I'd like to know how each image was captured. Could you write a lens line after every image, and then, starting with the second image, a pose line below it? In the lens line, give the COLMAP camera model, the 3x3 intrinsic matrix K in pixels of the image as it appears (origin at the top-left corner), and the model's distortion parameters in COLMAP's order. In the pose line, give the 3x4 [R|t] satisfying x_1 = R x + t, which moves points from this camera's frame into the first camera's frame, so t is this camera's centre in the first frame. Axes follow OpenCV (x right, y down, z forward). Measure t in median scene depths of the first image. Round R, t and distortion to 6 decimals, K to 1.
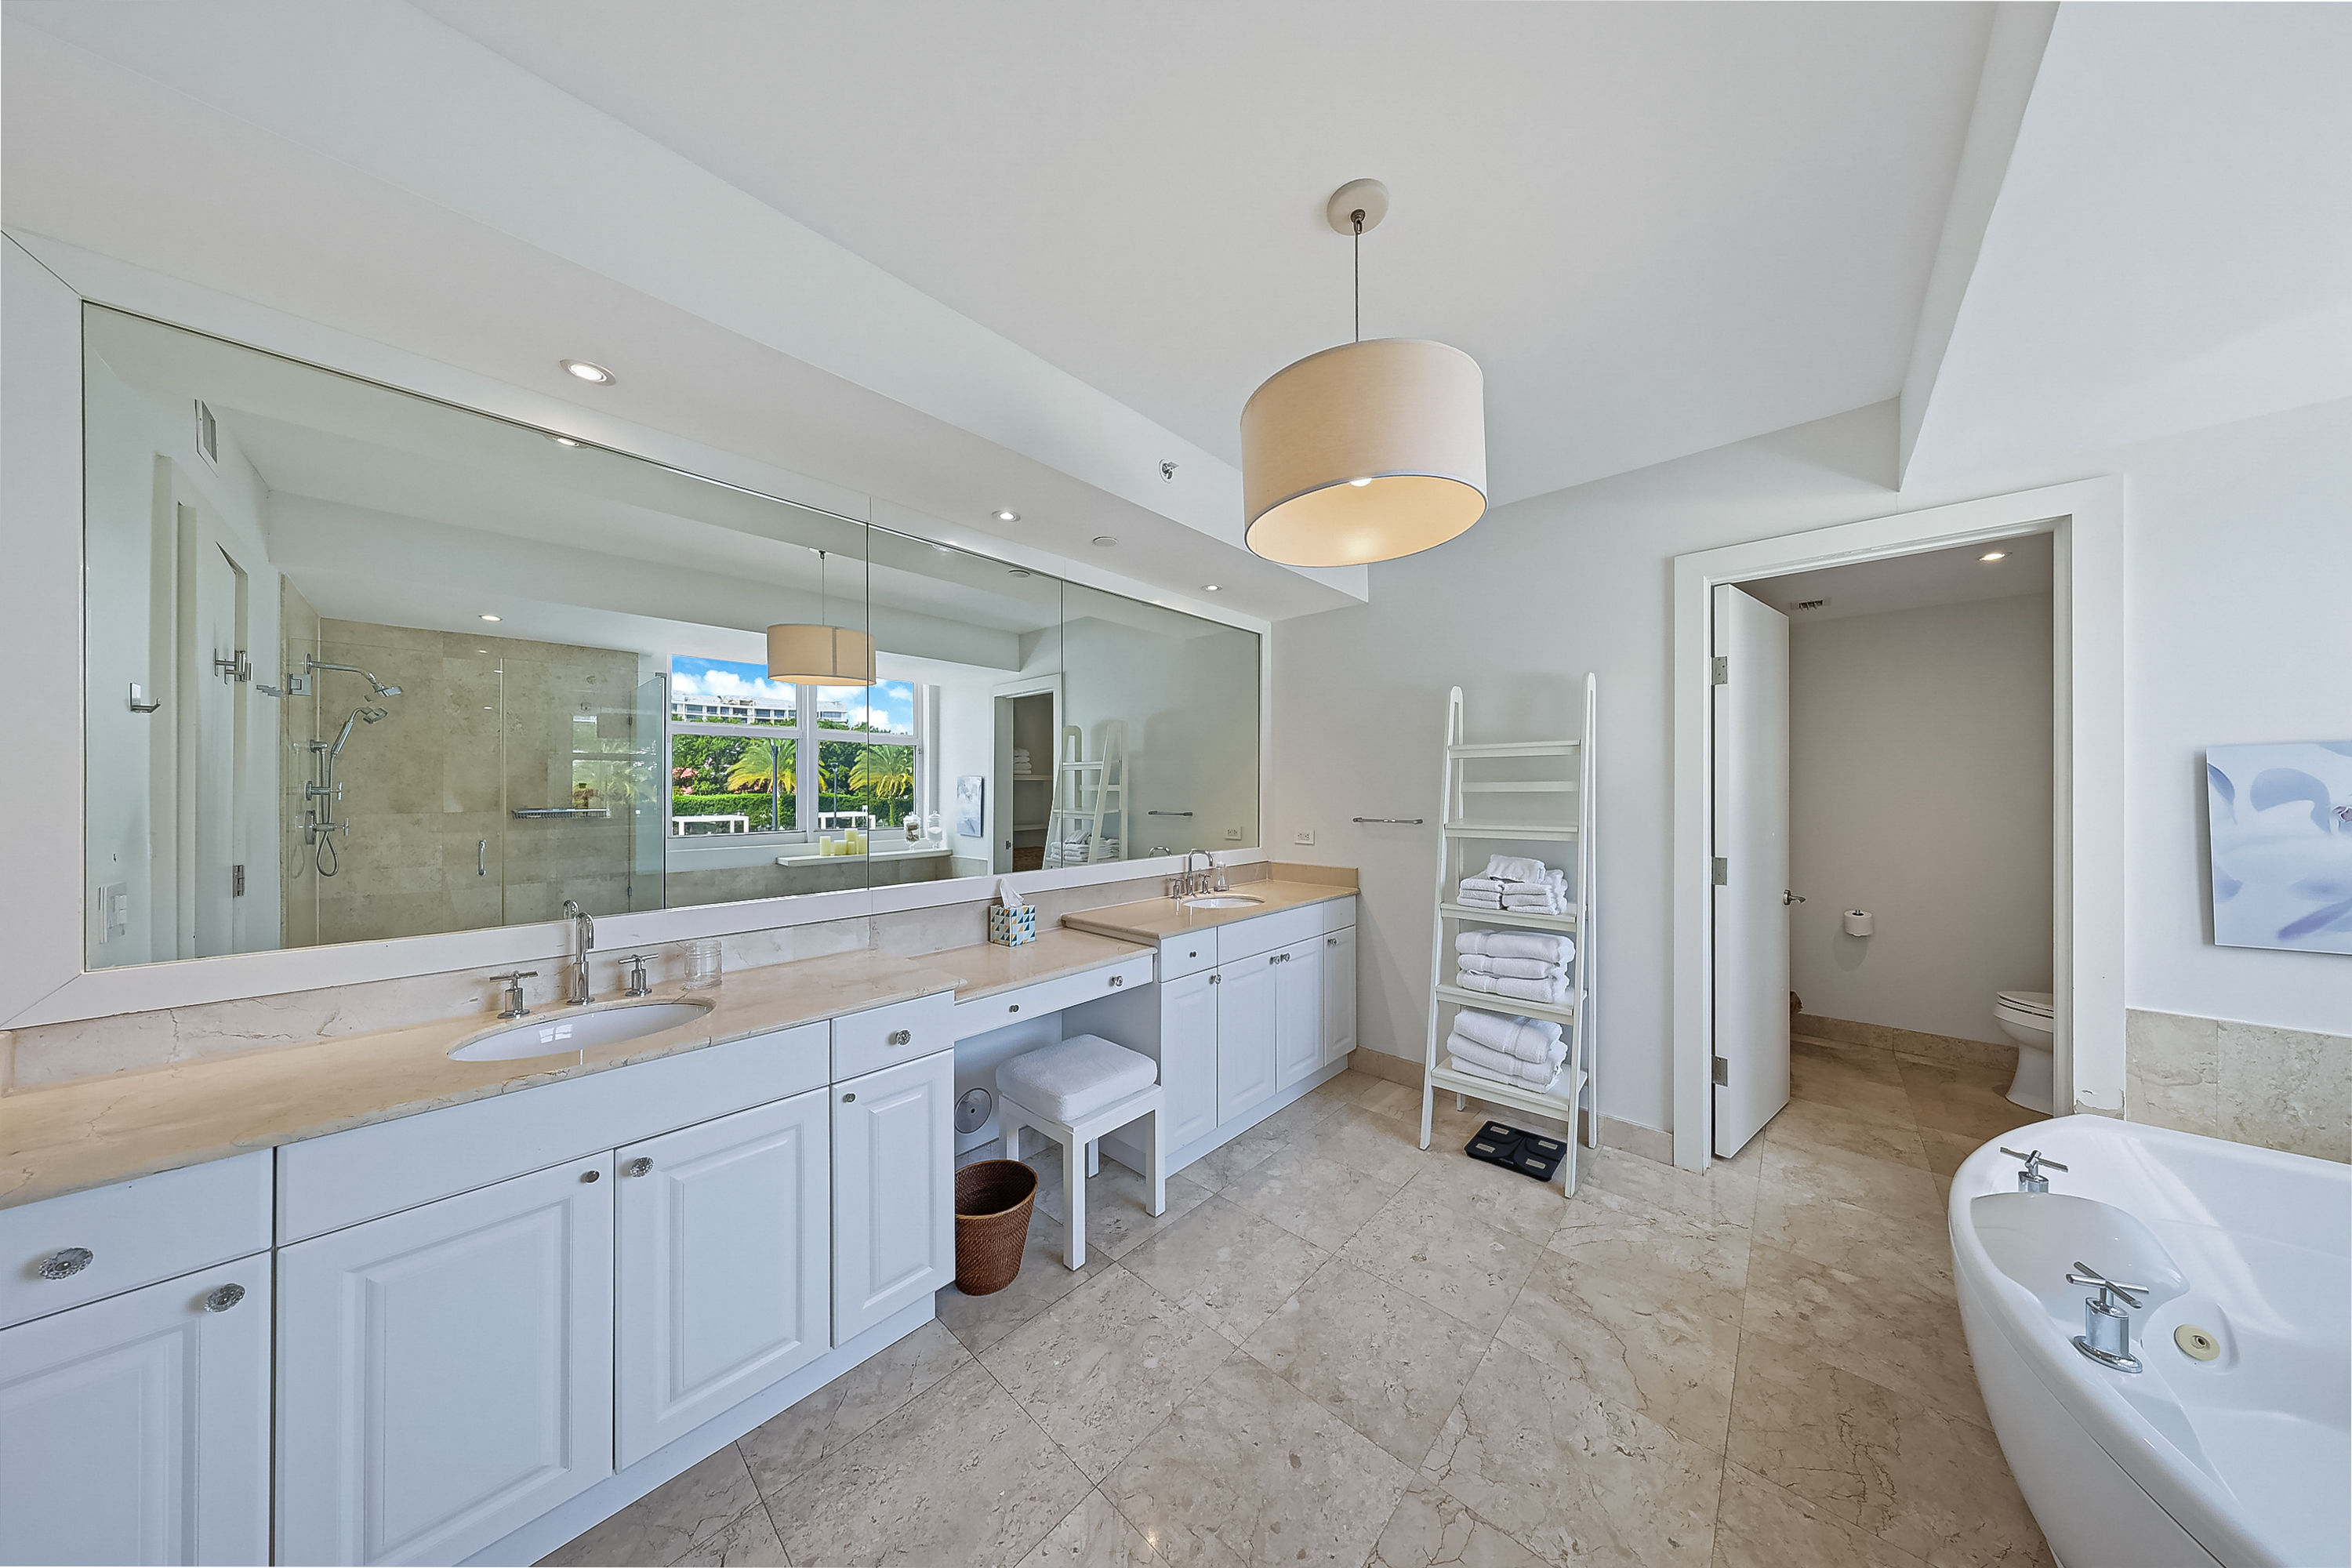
lens RADIAL K [[681.5, 0, 1177.9], [0, 681.5, 782.0], [0, 0, 1]] dist [0.001098, 0.000021]
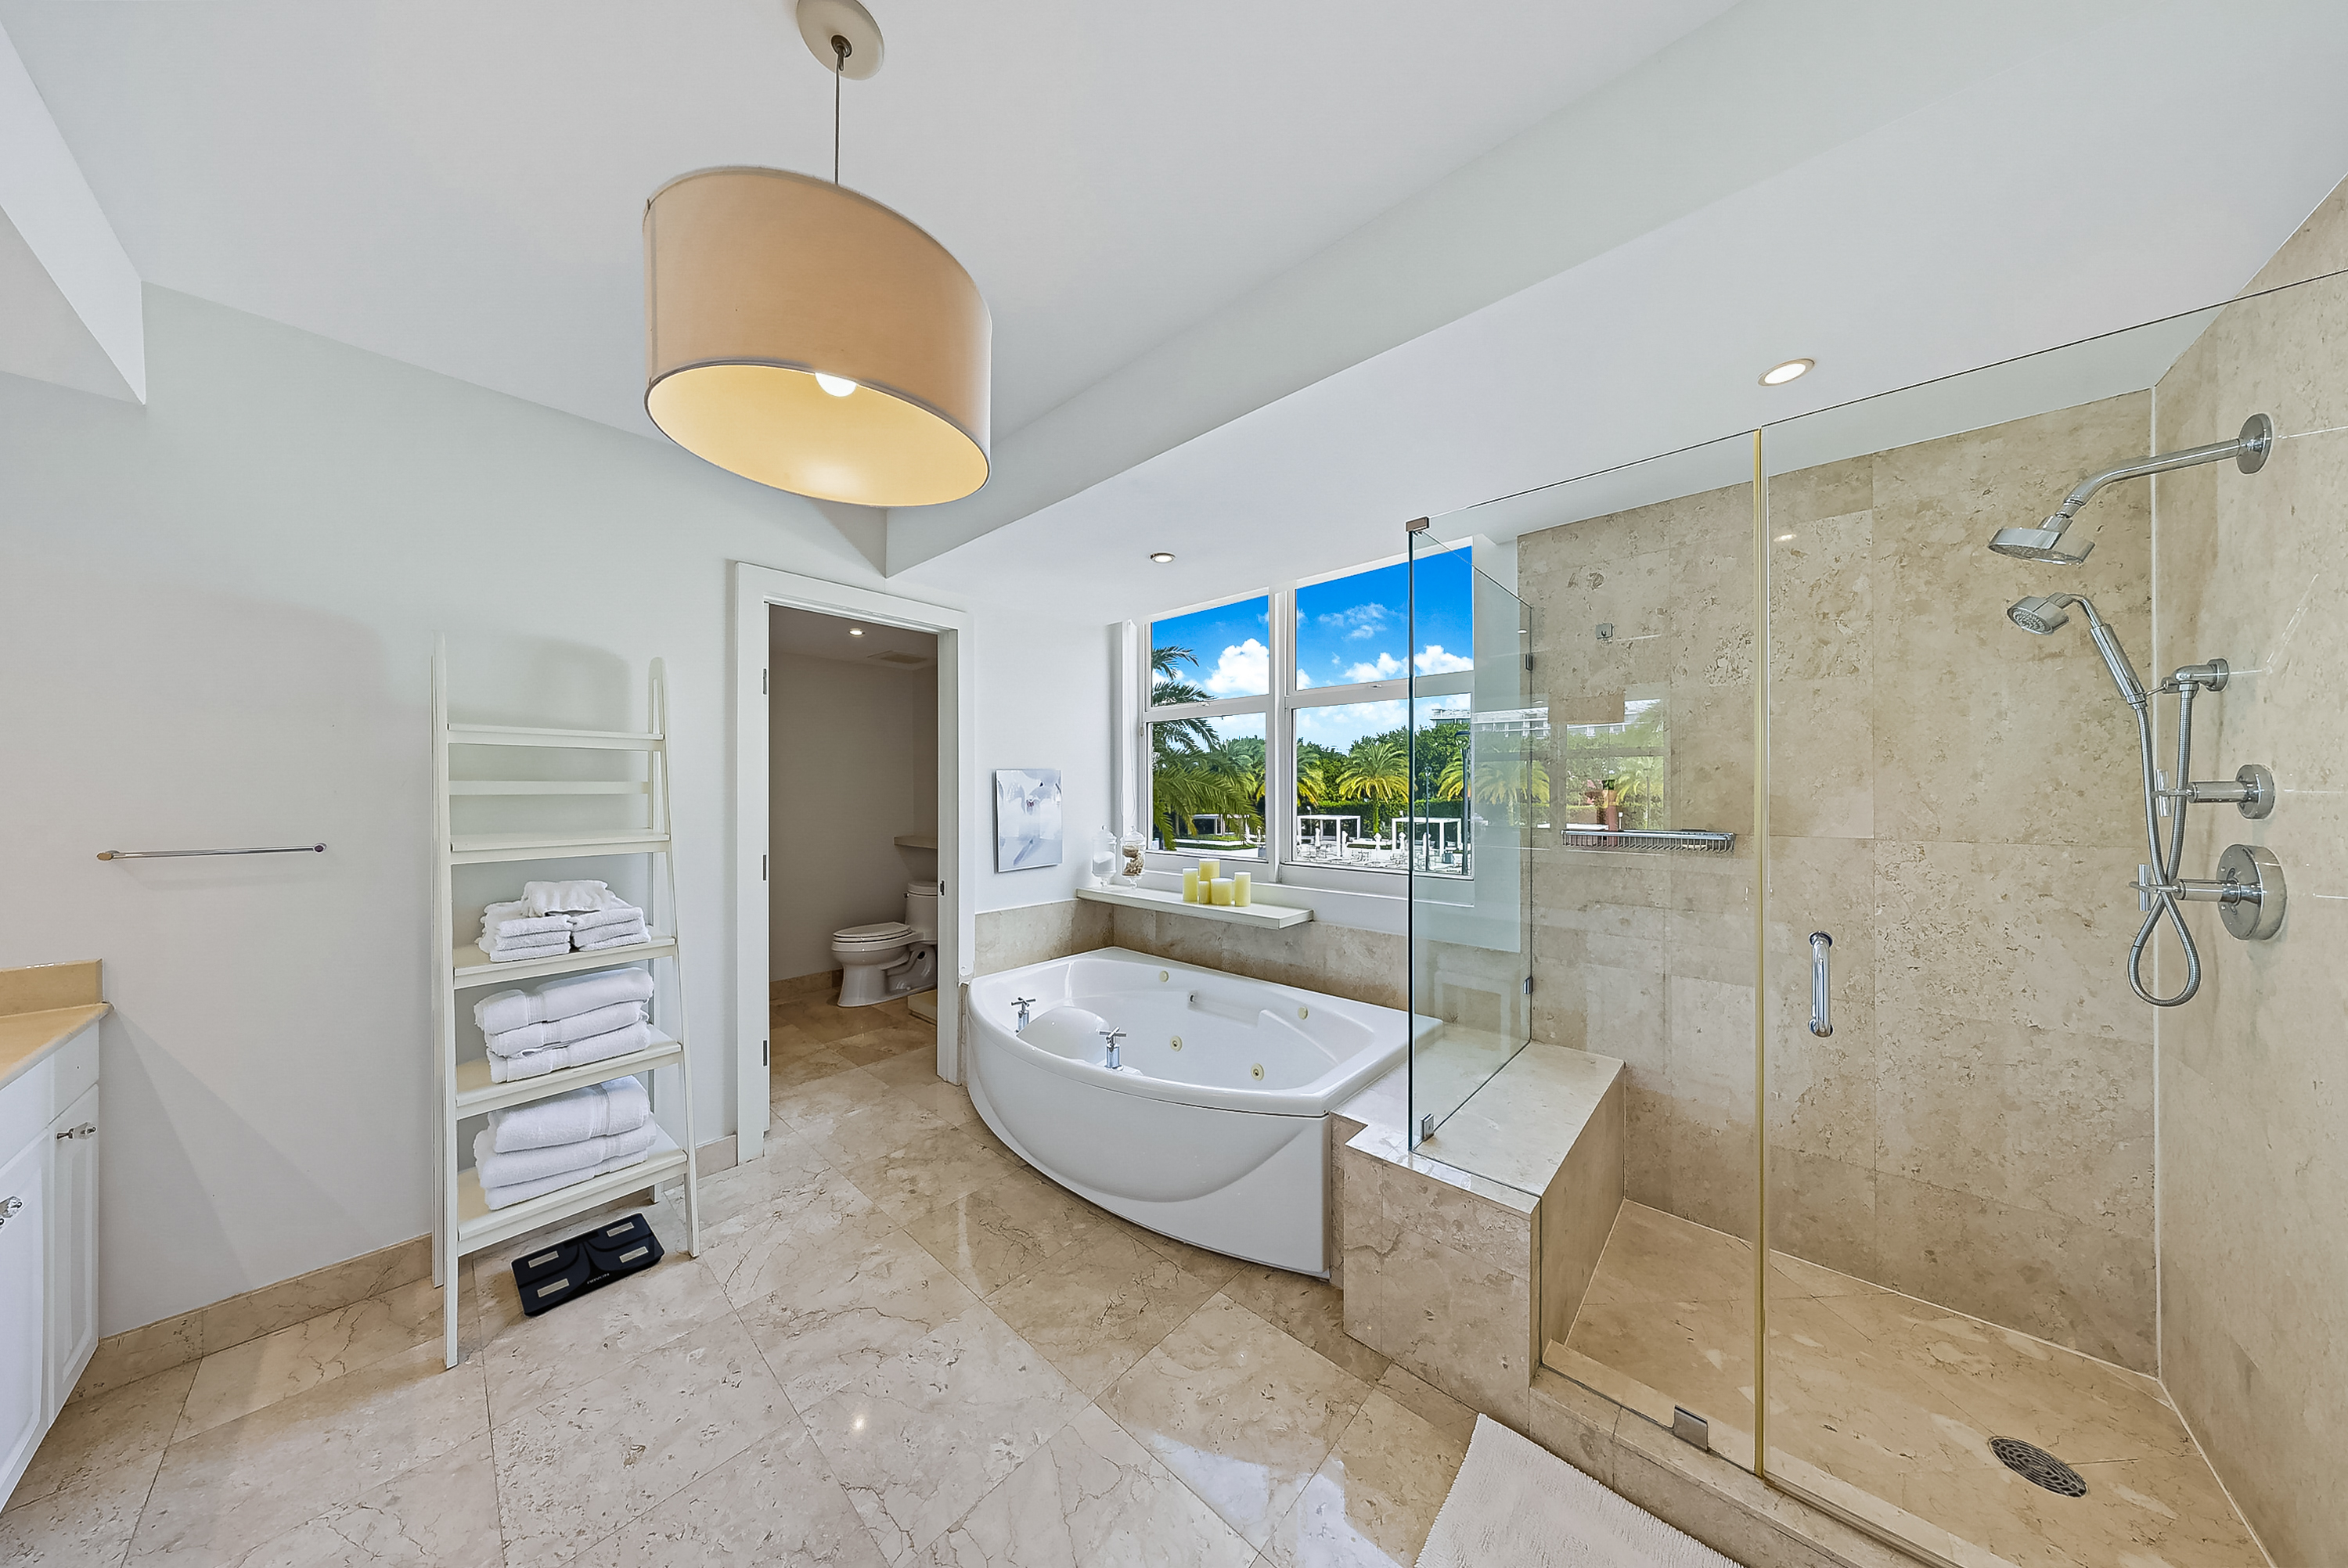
lens RADIAL K [[680.2, 0, 1181.5], [0, 680.2, 786.4], [0, 0, 1]] dist [0.001098, 0.000021]
pose [[-0.017735, 0.010924, 0.999783, -0.300162], [-0.012114, 0.999865, -0.011140, 0.006845], [-0.999769, -0.012309, -0.017600, 0.372714]]
